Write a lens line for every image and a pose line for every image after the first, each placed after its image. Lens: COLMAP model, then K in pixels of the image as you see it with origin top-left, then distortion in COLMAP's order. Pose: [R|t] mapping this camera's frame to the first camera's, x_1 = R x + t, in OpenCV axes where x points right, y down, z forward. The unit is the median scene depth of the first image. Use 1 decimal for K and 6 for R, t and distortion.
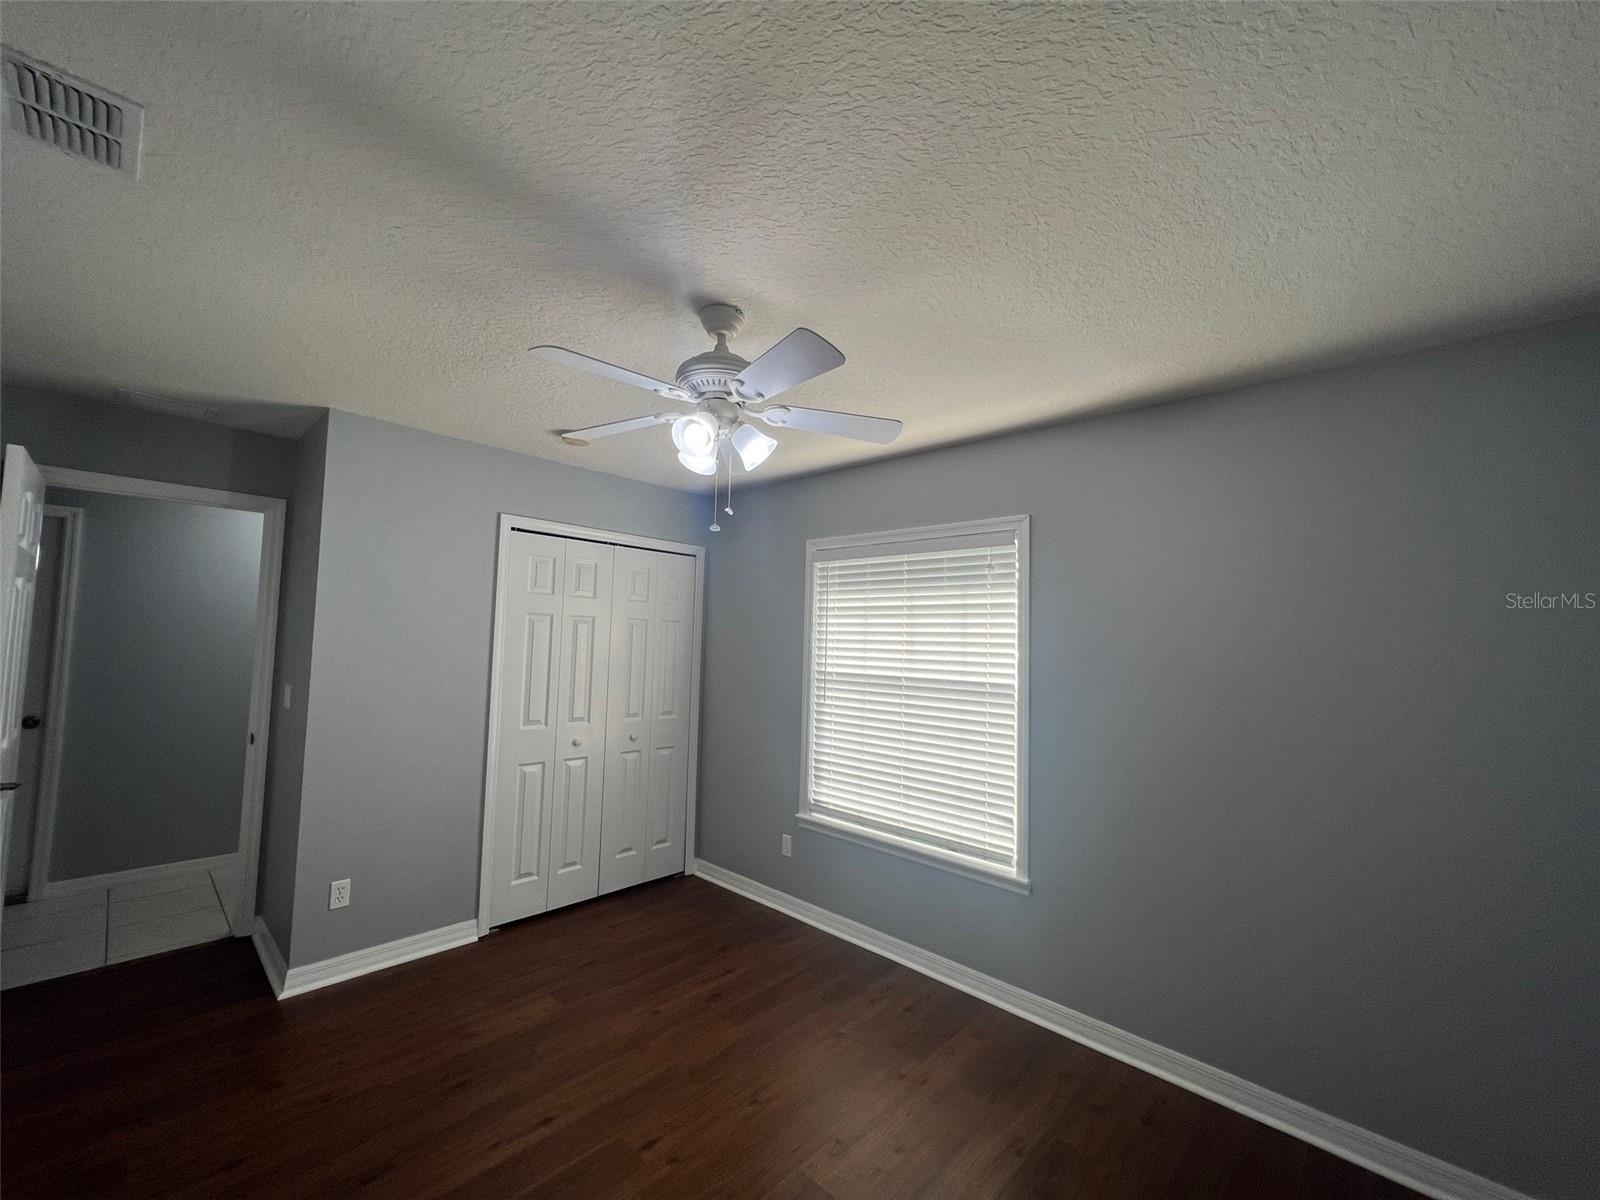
lens RADIAL K [[653.8, 0, 797.5], [0, 653.8, 600.8], [0, 0, 1]] dist [0.001628, 0.000155]
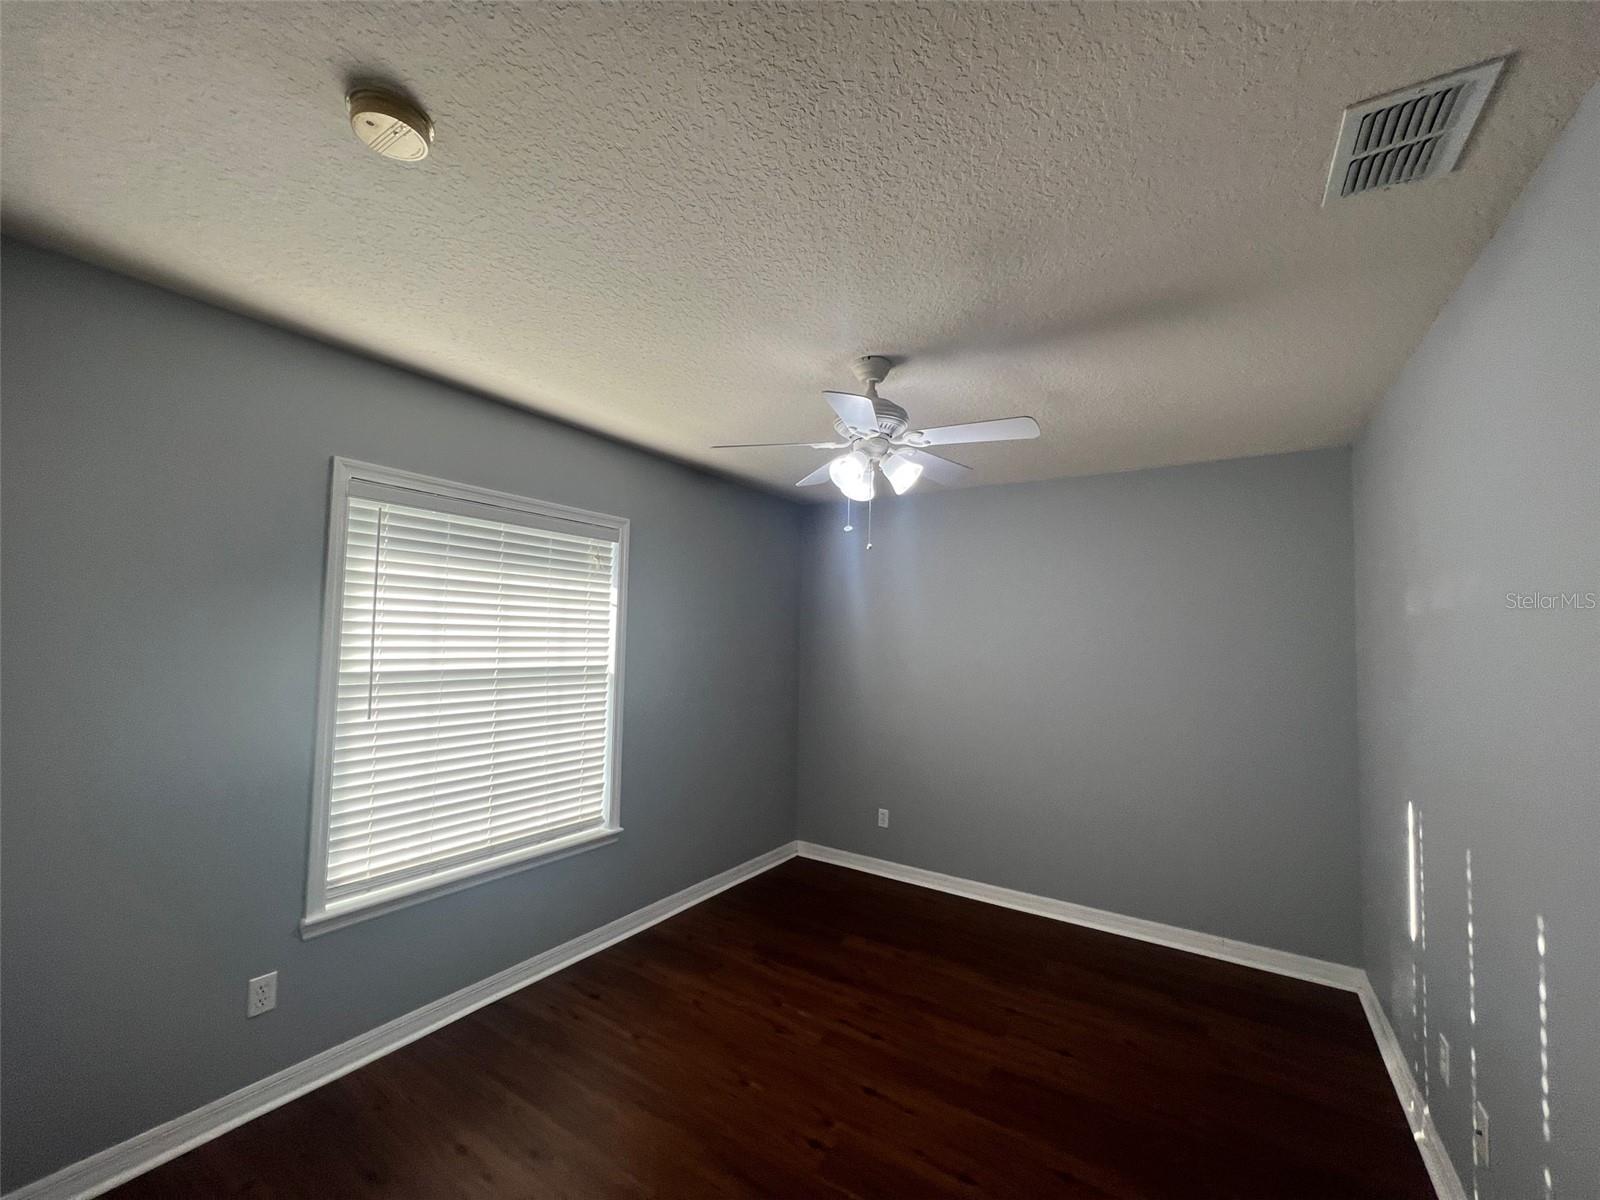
lens RADIAL K [[653.8, 0, 802.6], [0, 653.8, 605.8], [0, 0, 1]] dist [0.001628, 0.000155]
pose [[-0.187562, 0.019352, 0.982062, -0.772365], [-0.082706, 0.995944, -0.035421, 0.034680], [-0.978765, -0.087866, -0.185201, 0.811326]]
